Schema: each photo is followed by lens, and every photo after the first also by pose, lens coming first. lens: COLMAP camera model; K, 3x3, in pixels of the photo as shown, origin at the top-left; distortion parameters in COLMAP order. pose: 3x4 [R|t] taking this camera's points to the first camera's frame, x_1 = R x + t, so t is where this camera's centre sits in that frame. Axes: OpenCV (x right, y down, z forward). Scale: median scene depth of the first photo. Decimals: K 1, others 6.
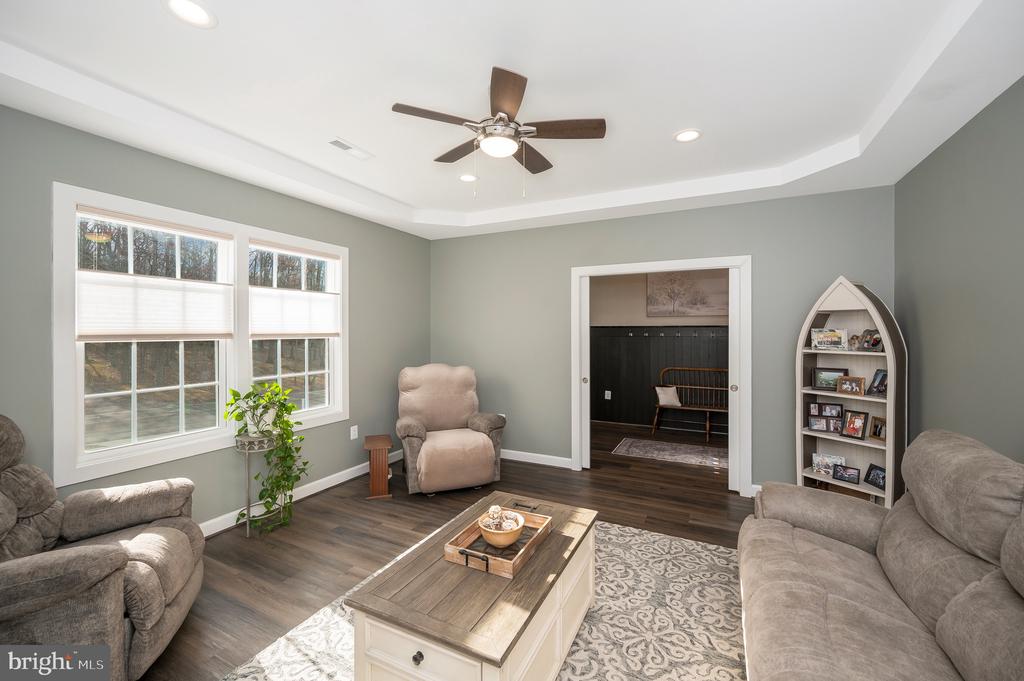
lens RADIAL K [[416.6, 0, 517.6], [0, 416.6, 331.2], [0, 0, 1]] dist [-0.000492, 0.000079]
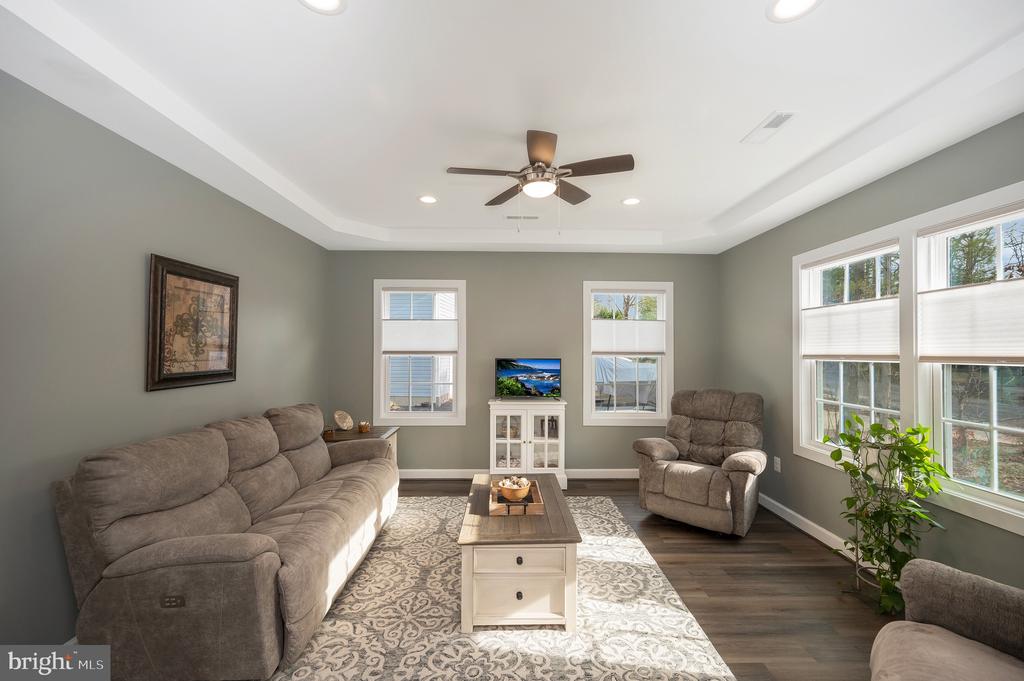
lens RADIAL K [[416.6, 0, 517.6], [0, 416.6, 331.2], [0, 0, 1]] dist [-0.000492, 0.000079]
pose [[-0.887751, -0.020816, -0.459853, 0.528532], [-0.010620, 0.999637, -0.024749, -0.025436], [0.460201, -0.017088, -0.887650, 1.932202]]
